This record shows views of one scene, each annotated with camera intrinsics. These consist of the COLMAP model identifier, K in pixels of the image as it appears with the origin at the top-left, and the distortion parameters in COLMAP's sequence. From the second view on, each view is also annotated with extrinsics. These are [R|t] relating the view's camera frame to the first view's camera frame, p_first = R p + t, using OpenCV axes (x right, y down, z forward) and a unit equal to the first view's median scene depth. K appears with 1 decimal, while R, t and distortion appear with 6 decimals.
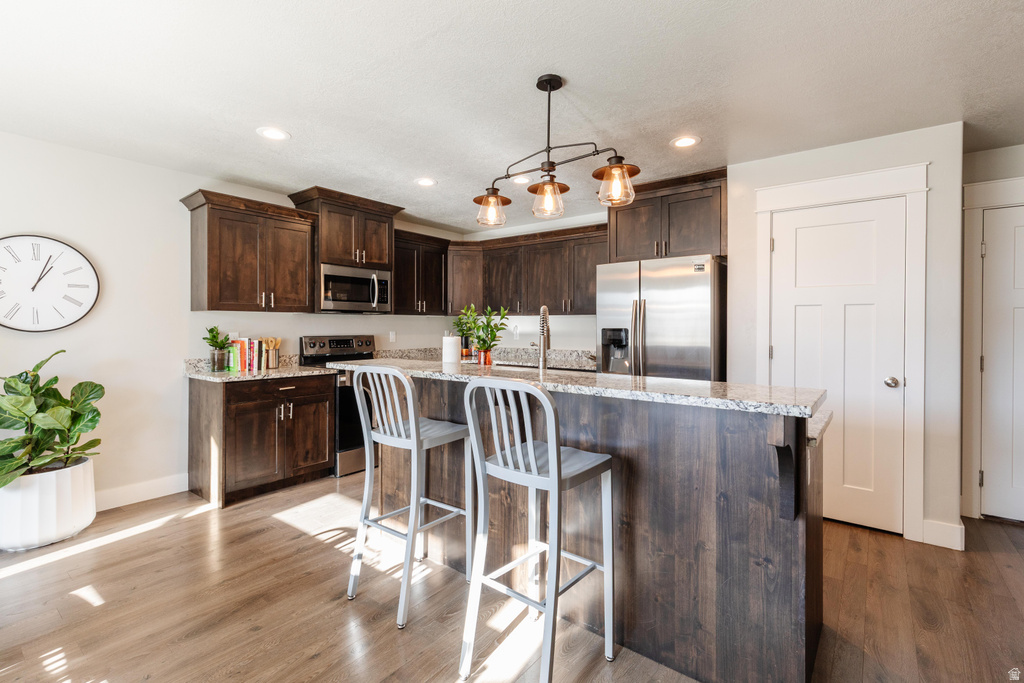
lens RADIAL K [[465.5, 0, 515.5], [0, 465.5, 324.3], [0, 0, 1]] dist [0.011952, -0.001790]
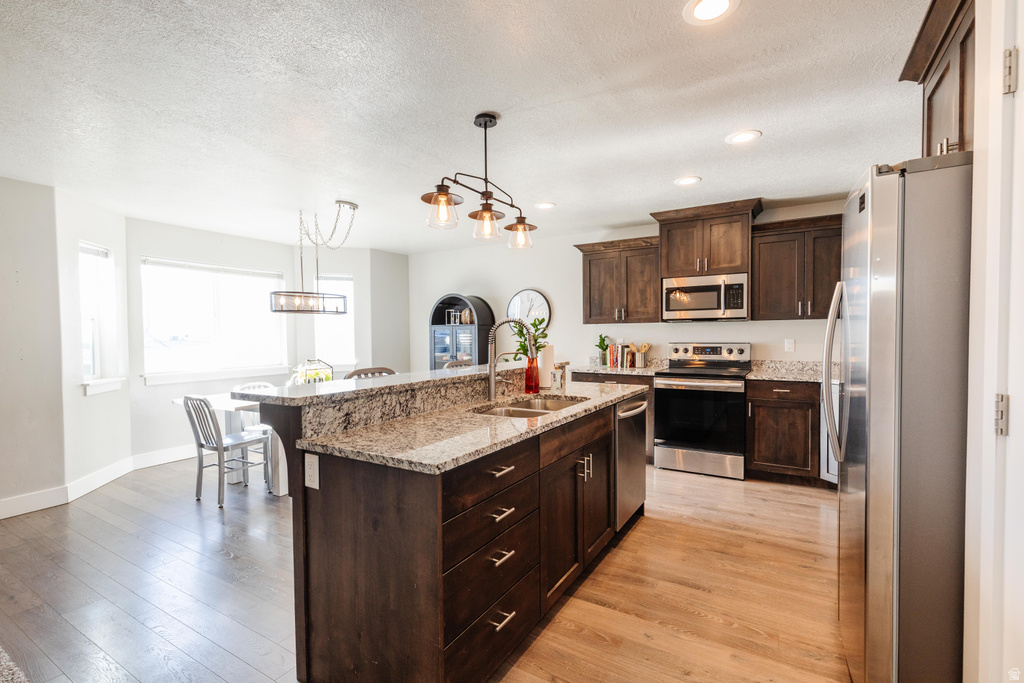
lens RADIAL K [[465.5, 0, 520.9], [0, 465.5, 340.5], [0, 0, 1]] dist [0.011952, -0.001790]
pose [[0.129247, 0.012876, -0.991529, 0.756947], [0.013890, 0.999794, 0.014794, -0.002360], [0.991515, -0.015684, 0.129042, 0.584802]]
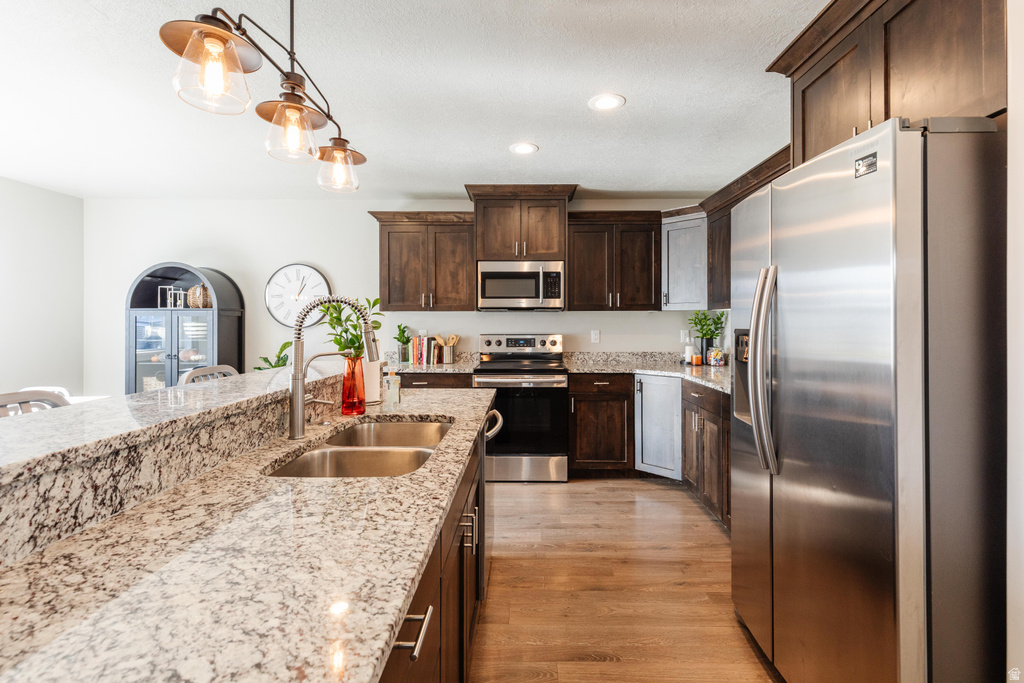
lens RADIAL K [[465.5, 0, 520.0], [0, 465.5, 319.1], [0, 0, 1]] dist [0.011952, -0.001790]
pose [[0.612082, -0.006960, -0.790763, 0.479720], [0.004225, 0.999976, -0.005531, -0.001936], [0.790783, 0.000044, 0.612097, 0.532526]]
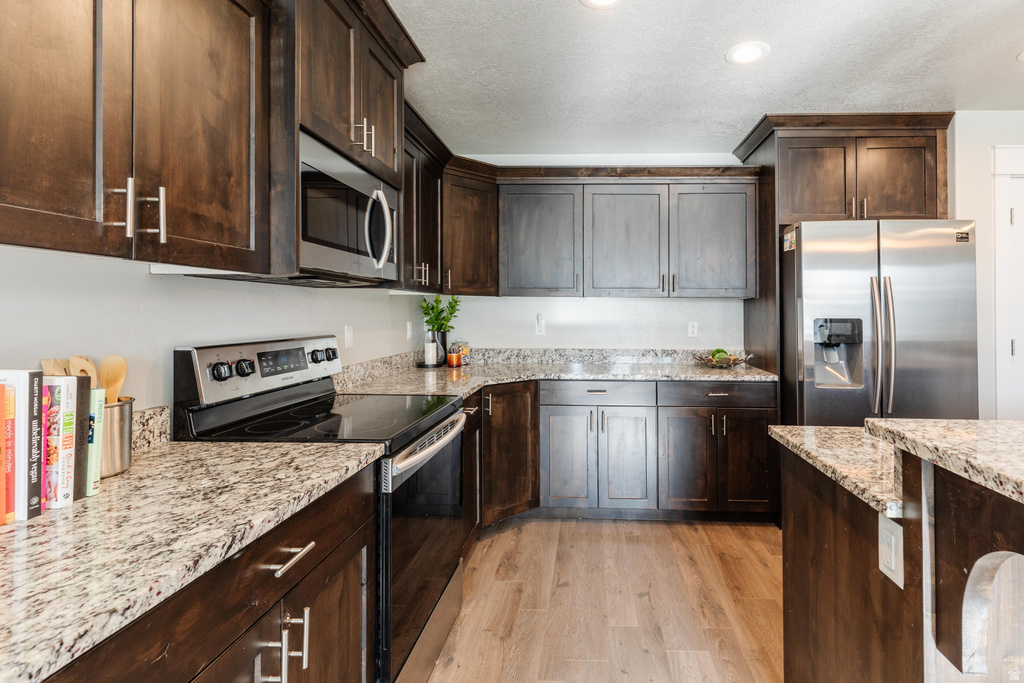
lens RADIAL K [[488.4, 0, 582.6], [0, 488.4, 309.2], [0, 0, 1]] dist [0.014816, -0.000874]
pose [[0.816267, 0.007732, 0.577622, -0.515501], [-0.006374, 0.999970, -0.004379, -0.000556], [-0.577639, -0.000108, 0.816292, 0.681013]]
